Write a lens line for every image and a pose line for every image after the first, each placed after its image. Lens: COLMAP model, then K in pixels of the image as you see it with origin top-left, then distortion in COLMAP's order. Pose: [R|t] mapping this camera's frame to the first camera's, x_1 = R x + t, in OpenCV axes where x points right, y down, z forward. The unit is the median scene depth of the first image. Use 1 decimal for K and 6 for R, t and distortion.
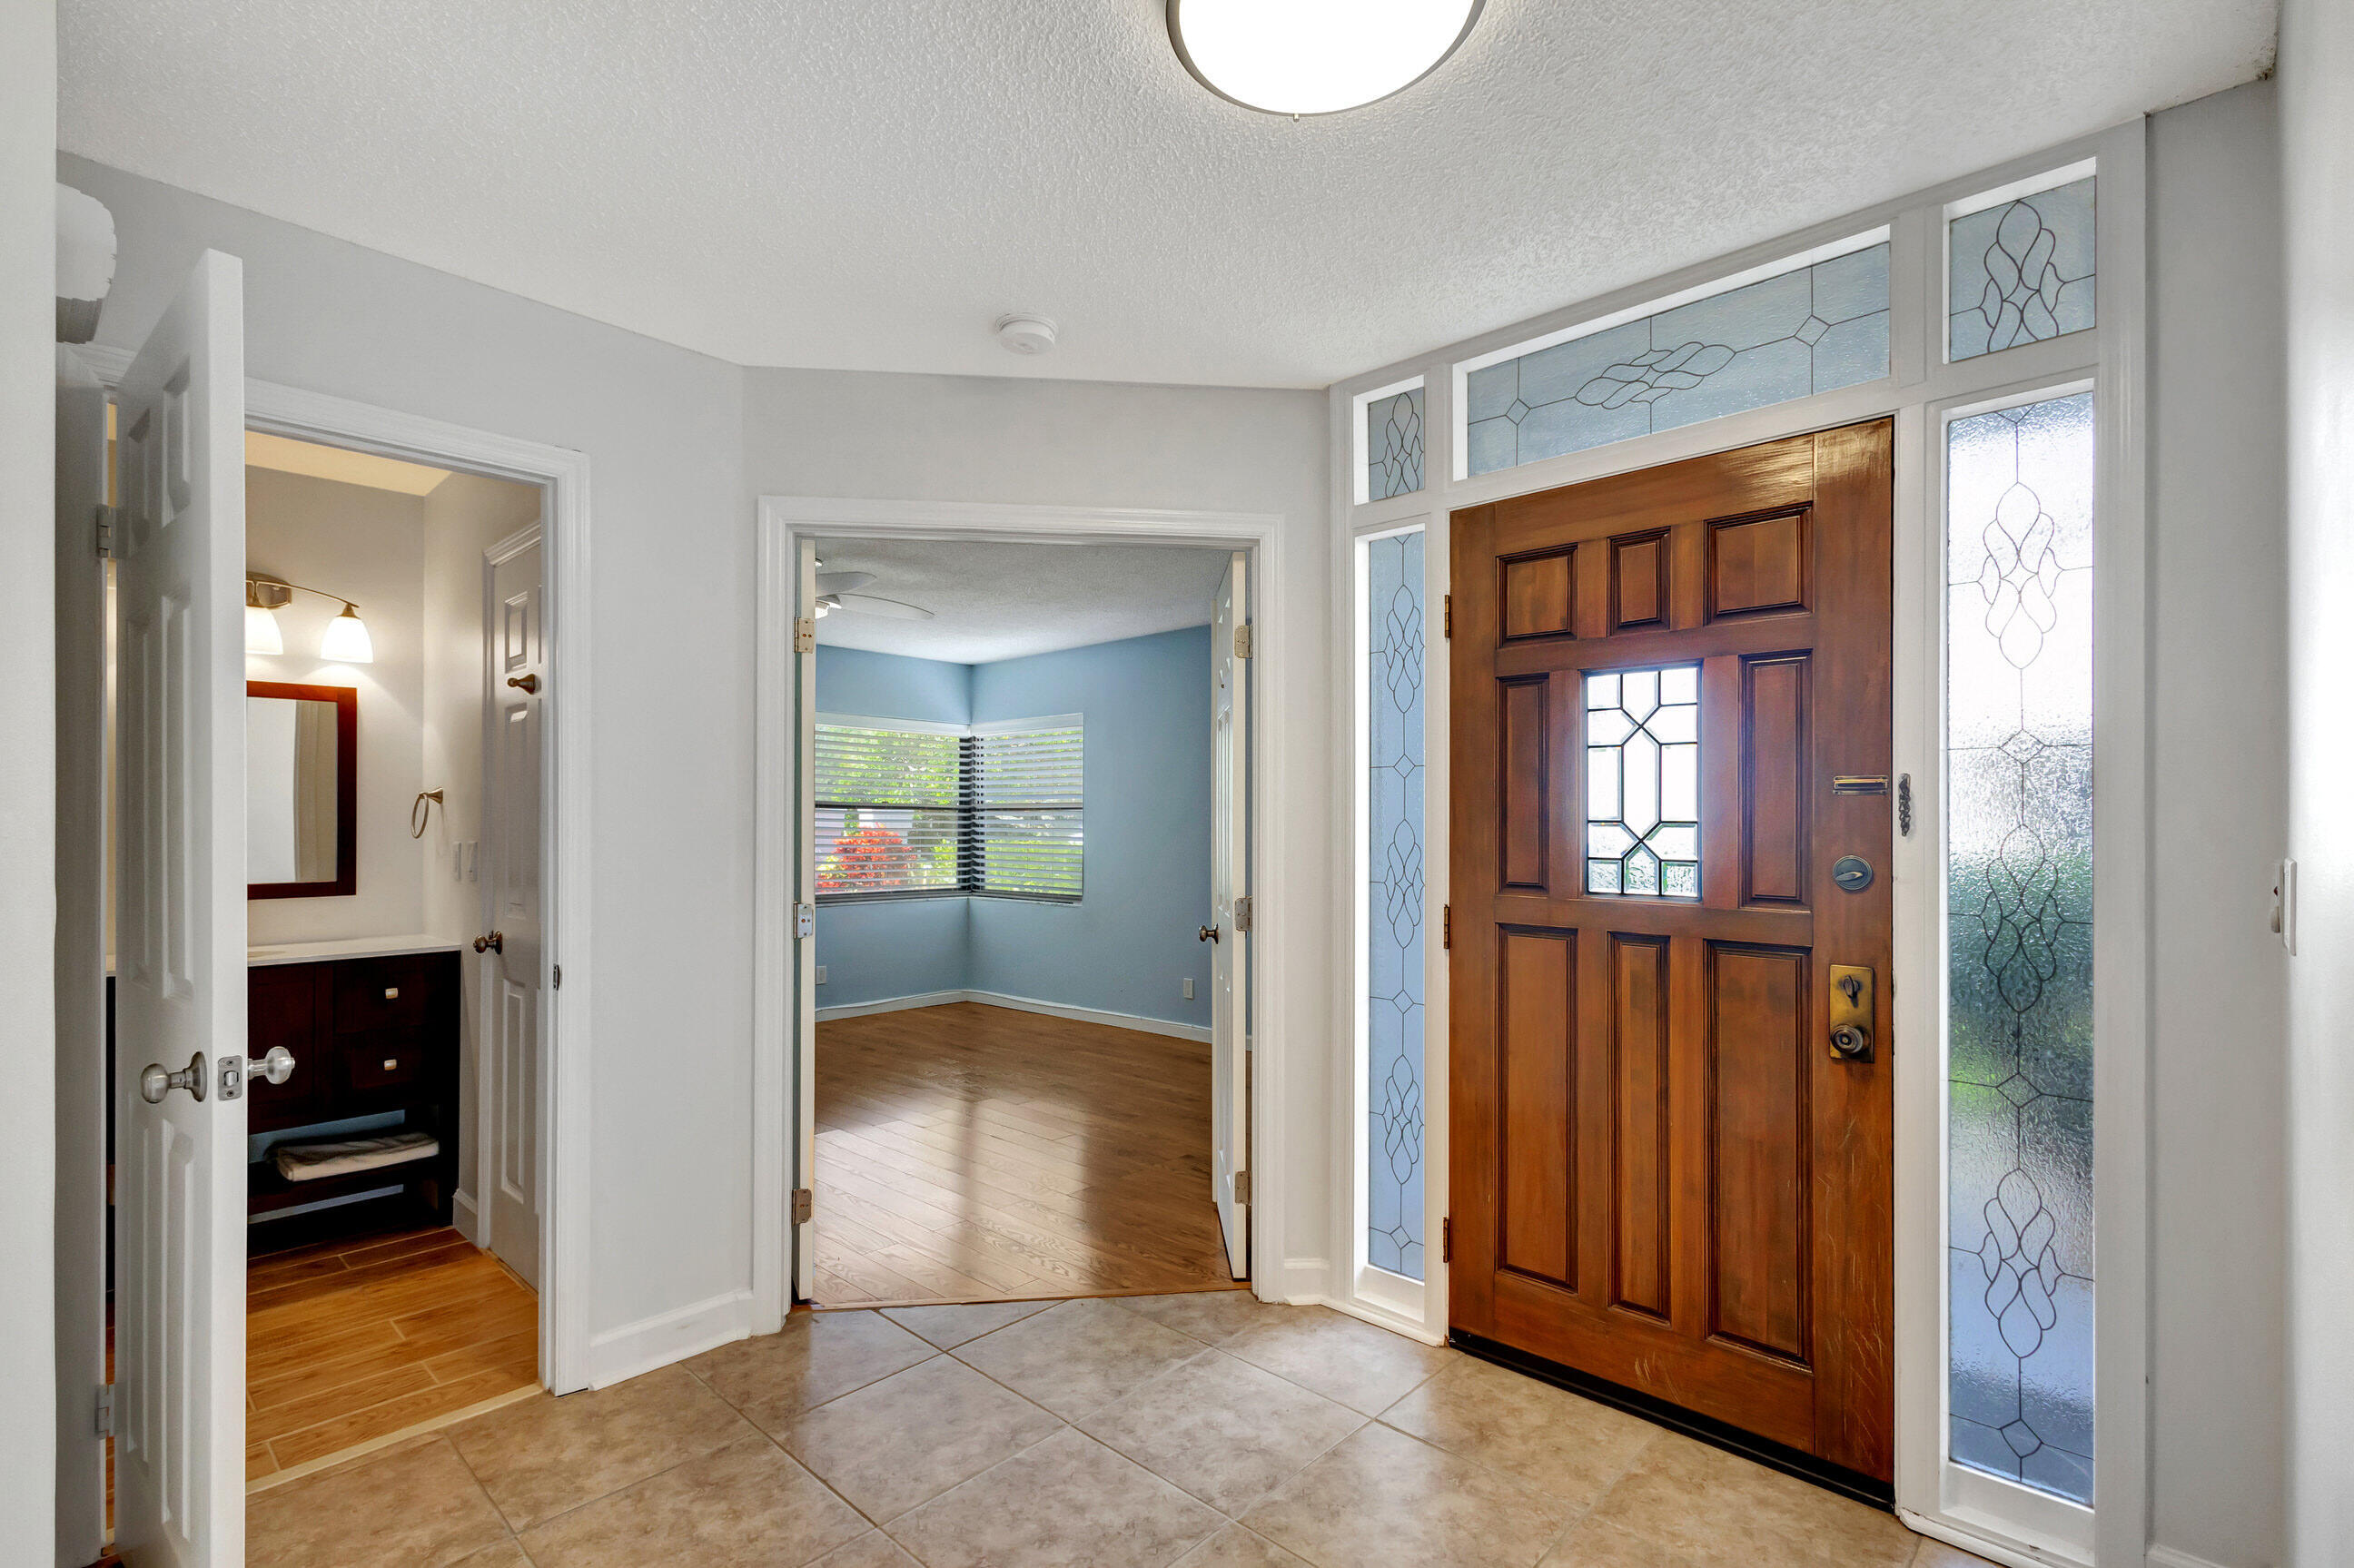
lens RADIAL K [[1080.0, 0, 1177.3], [0, 1080.0, 818.4], [0, 0, 1]] dist [0.000920, 0.000012]
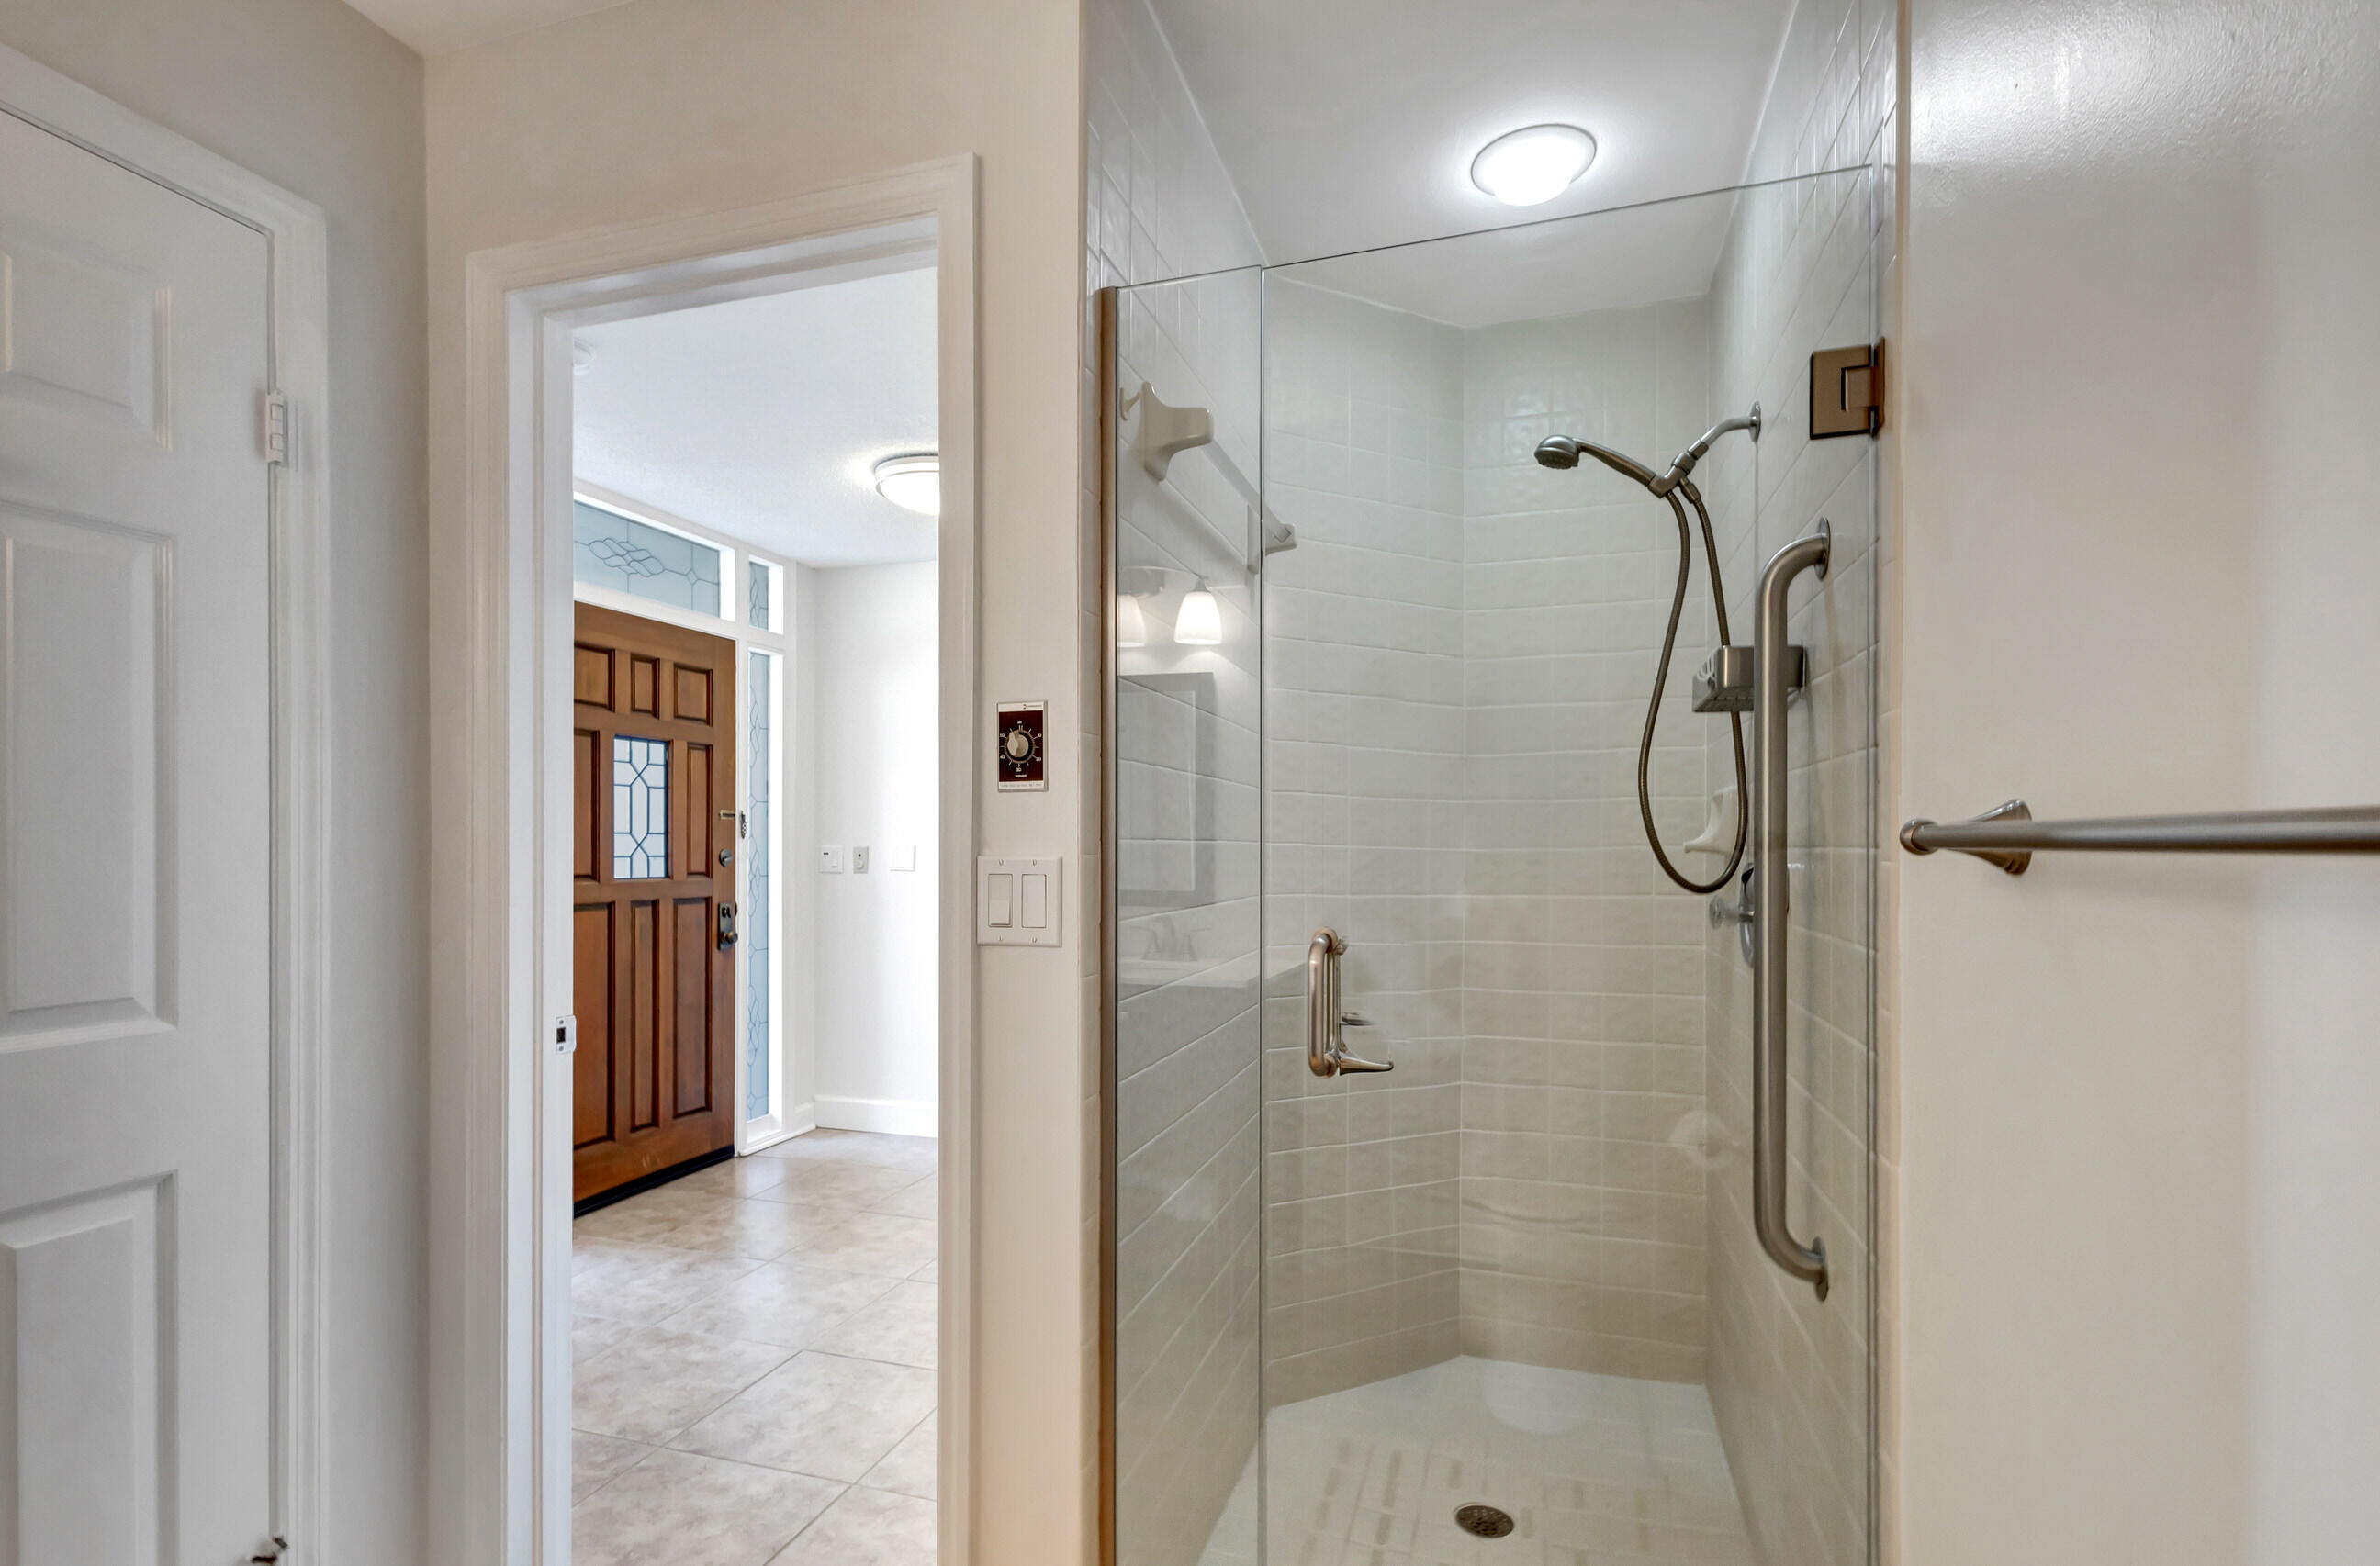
lens RADIAL K [[1118.8, 0, 1201.1], [0, 1118.8, 847.2], [0, 0, 1]] dist [0.019607, -0.000235]
pose [[-0.437452, -0.006751, 0.899216, -1.513373], [-0.006913, 0.999968, 0.004144, 0.013517], [-0.899215, -0.004403, -0.437485, 1.005842]]
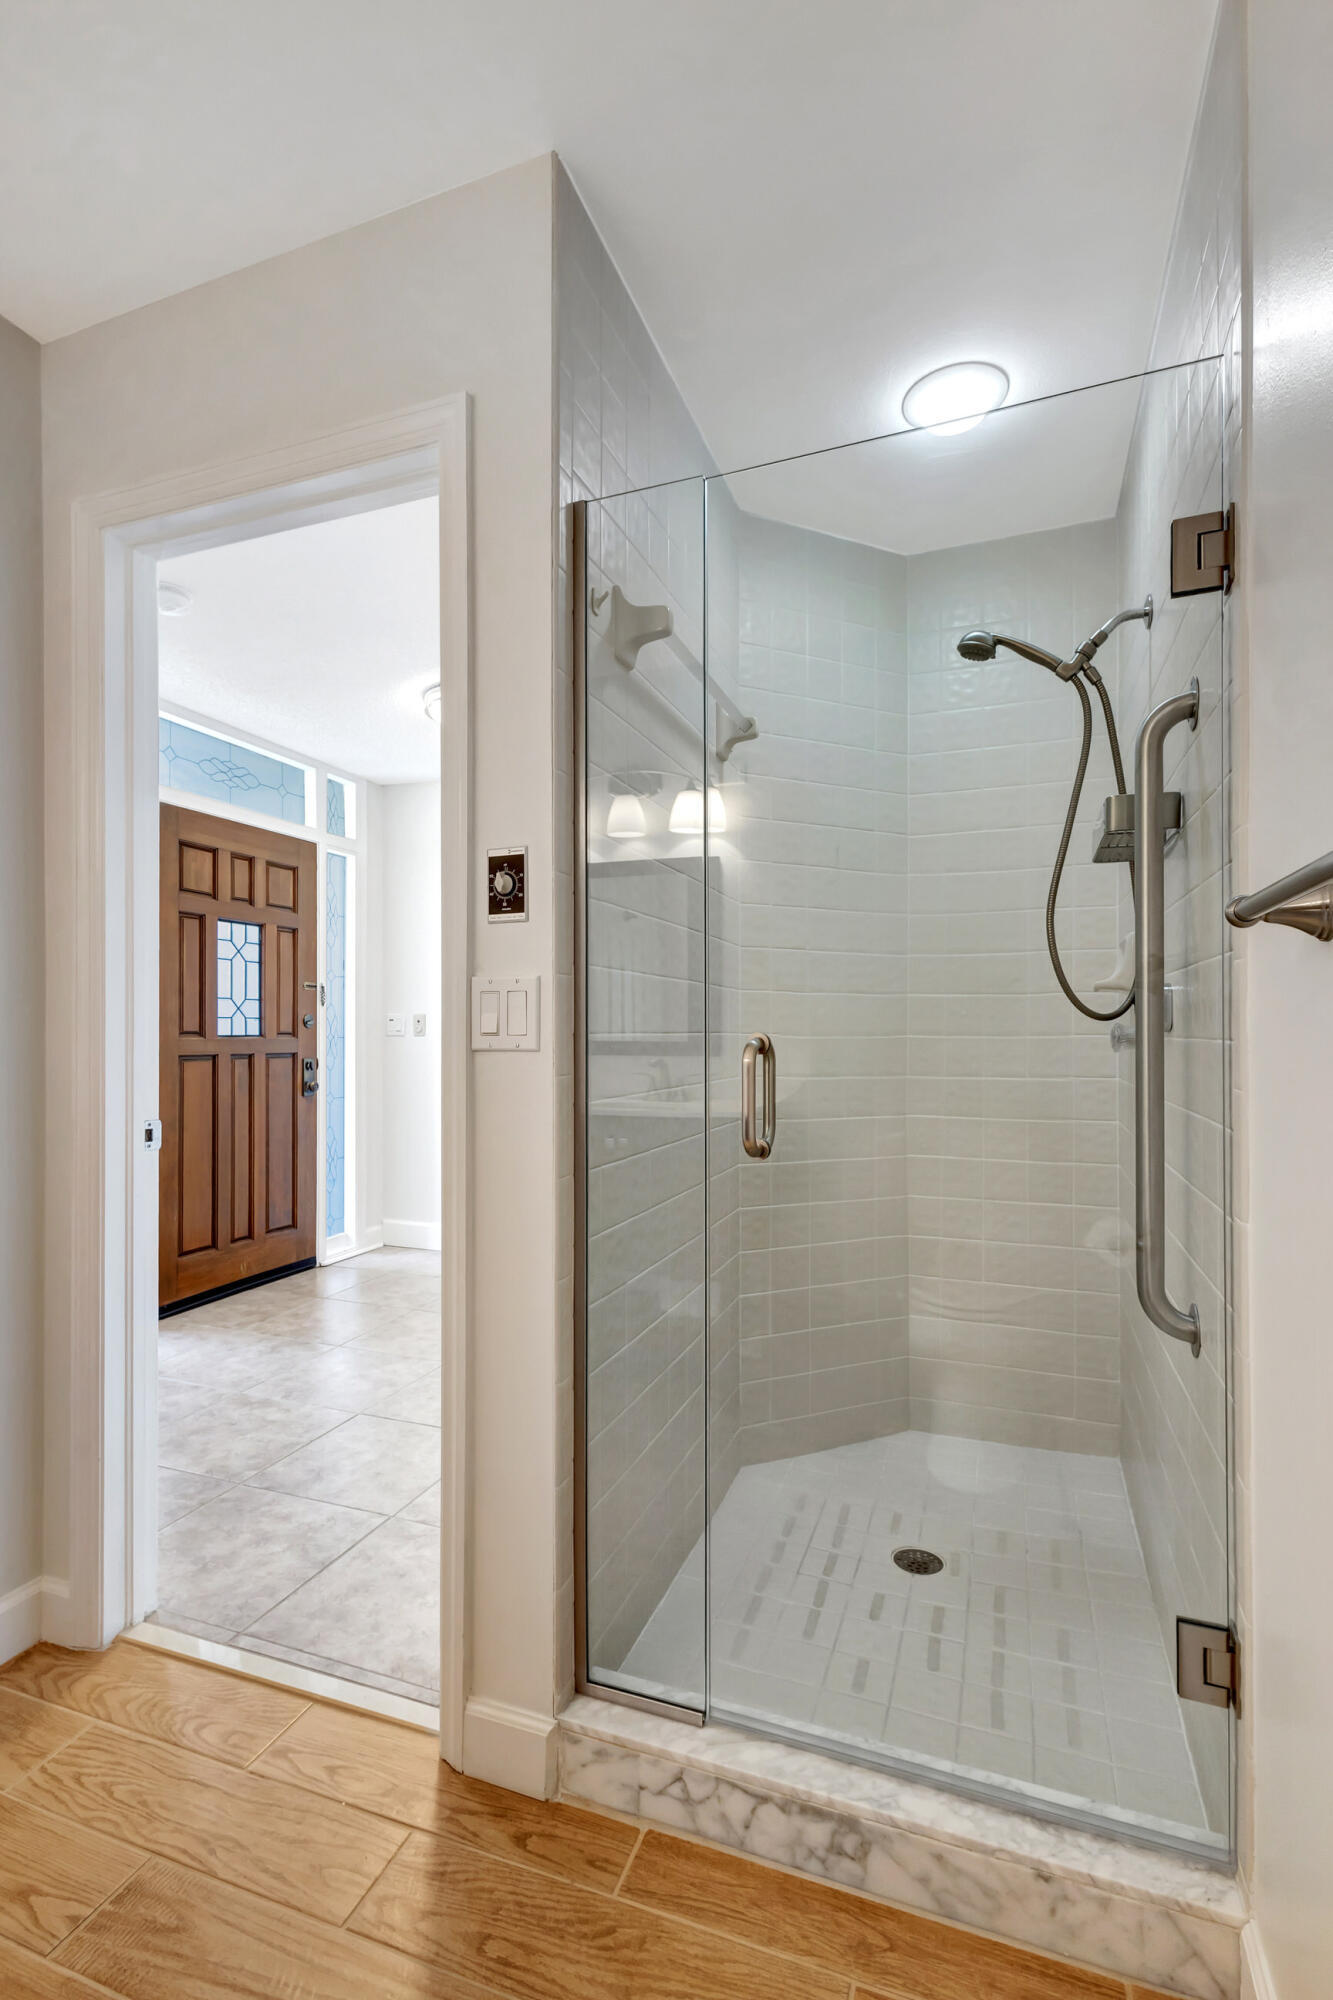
lens RADIAL K [[937.7, 0, 663.0], [0, 937.7, 1028.4], [0, 0, 1]] dist [0.017046, -0.000452]
pose [[-0.382932, -0.000843, 0.923776, -1.528915], [-0.004107, 0.999991, -0.000790, 0.058779], [-0.923767, -0.004096, -0.382932, 0.964937]]
